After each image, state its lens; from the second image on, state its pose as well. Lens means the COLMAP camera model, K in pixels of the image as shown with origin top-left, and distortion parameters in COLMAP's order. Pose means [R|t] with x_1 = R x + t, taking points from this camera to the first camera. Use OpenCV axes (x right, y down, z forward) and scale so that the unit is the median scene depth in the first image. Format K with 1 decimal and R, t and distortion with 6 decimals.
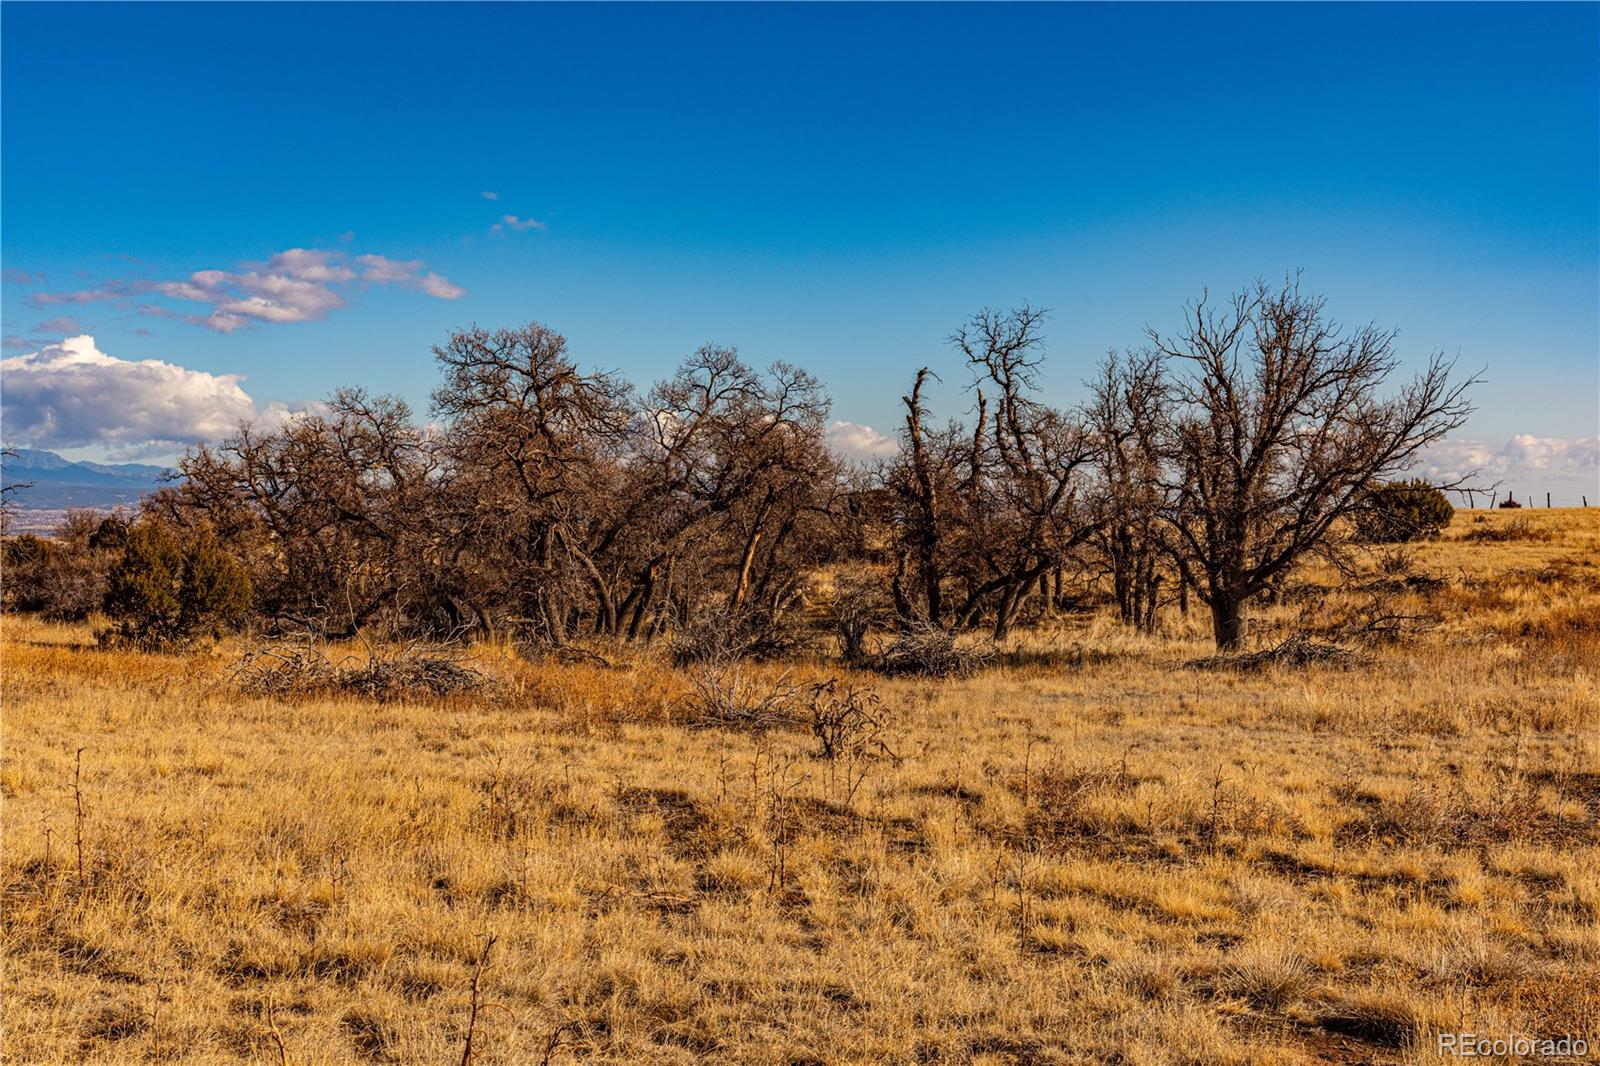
lens RADIAL K [[2068.7, 0, 791.4], [0, 2068.7, 534.8], [0, 0, 1]] dist [-0.004450, 0.000000]
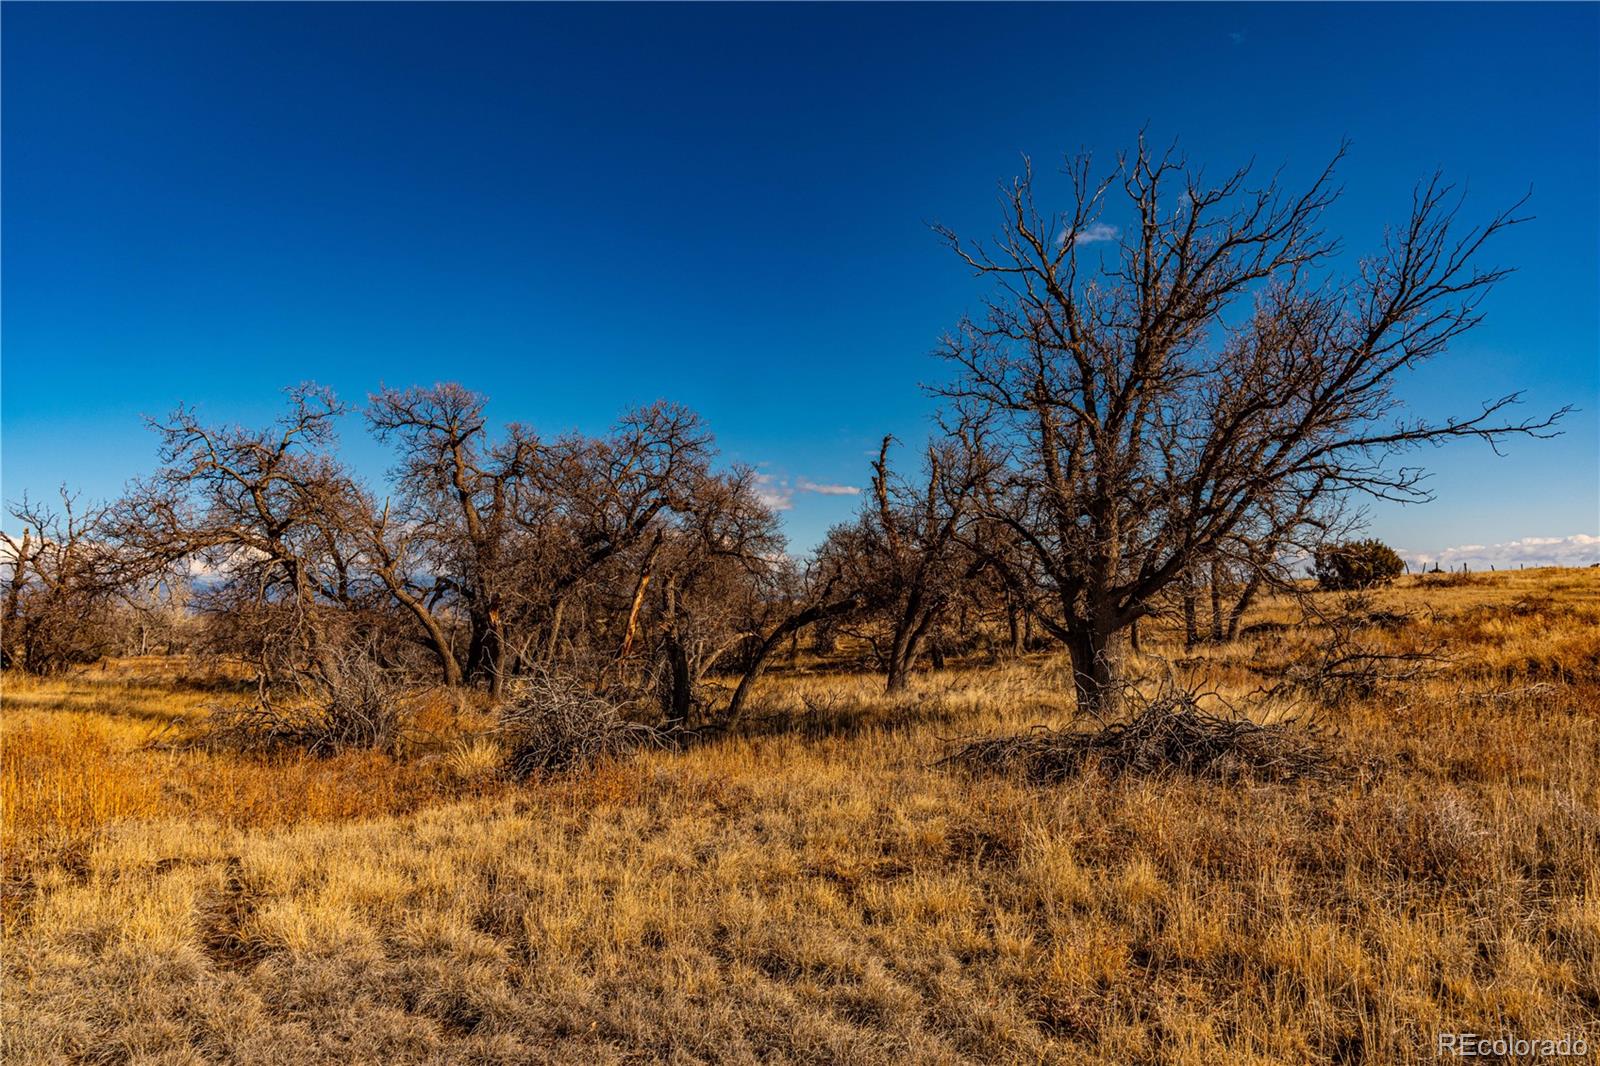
lens RADIAL K [[1034.1, 0, 799.2], [0, 1034.1, 535.2], [0, 0, 1]] dist [0.009477, -0.010659]
pose [[0.979121, -0.035250, -0.200199, 0.266545], [0.019974, 0.996767, -0.077818, 0.034214], [0.202295, 0.072195, 0.976660, 0.934726]]
